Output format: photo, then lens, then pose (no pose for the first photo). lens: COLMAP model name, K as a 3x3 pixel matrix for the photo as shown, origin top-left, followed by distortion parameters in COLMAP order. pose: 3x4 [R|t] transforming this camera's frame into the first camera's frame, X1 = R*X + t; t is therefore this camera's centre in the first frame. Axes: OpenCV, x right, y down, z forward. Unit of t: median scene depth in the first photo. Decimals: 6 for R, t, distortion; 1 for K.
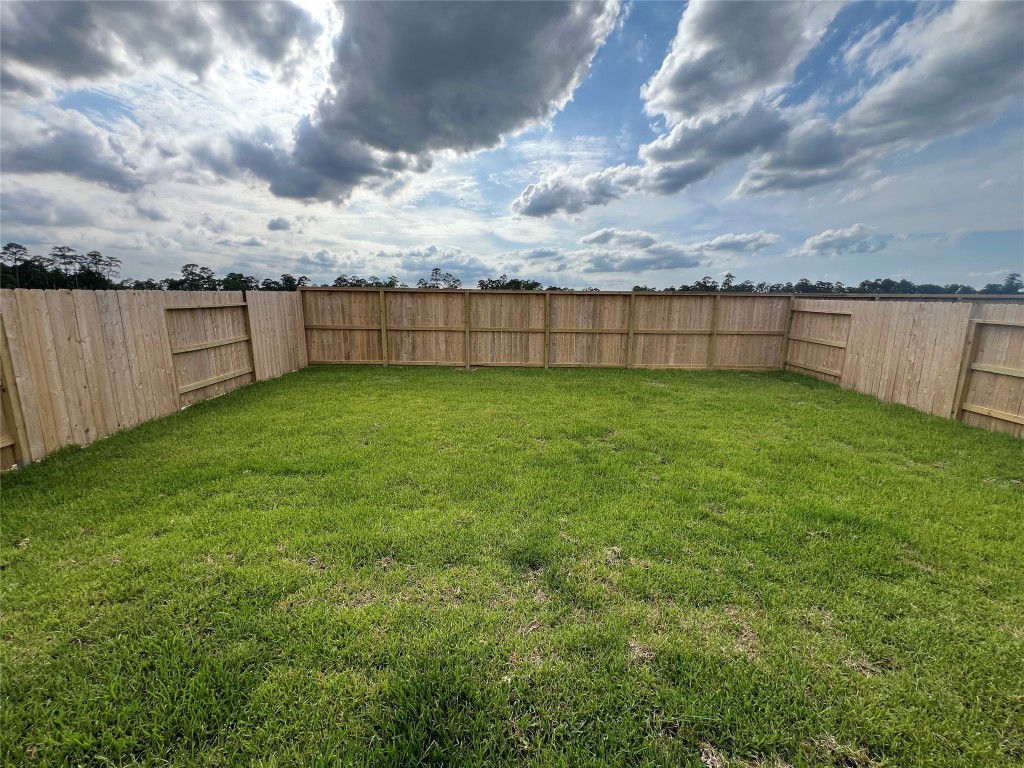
lens RADIAL K [[410.4, 0, 508.5], [0, 410.4, 377.8], [0, 0, 1]] dist [0.001591, -0.000192]
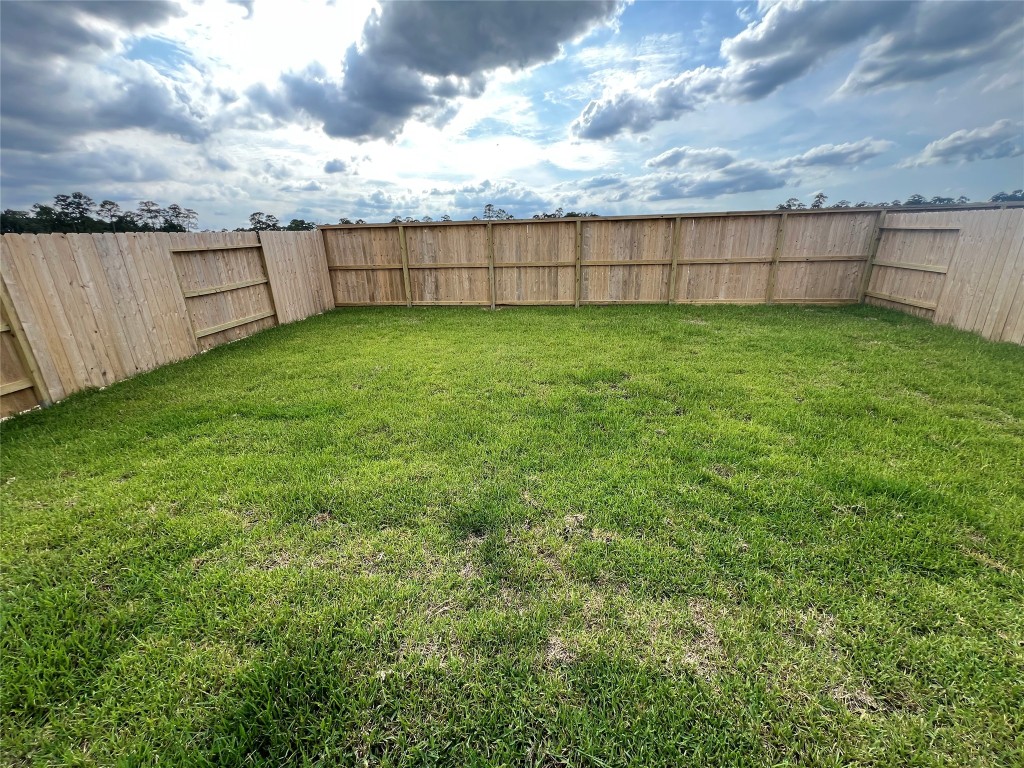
lens RADIAL K [[409.6, 0, 511.7], [0, 409.6, 382.7], [0, 0, 1]] dist [-0.000152, 0.000323]
pose [[0.991106, 0.006686, -0.132908, 0.077162], [0.013731, 0.988269, 0.152105, 0.004414], [0.132366, -0.152577, 0.979387, 0.064877]]
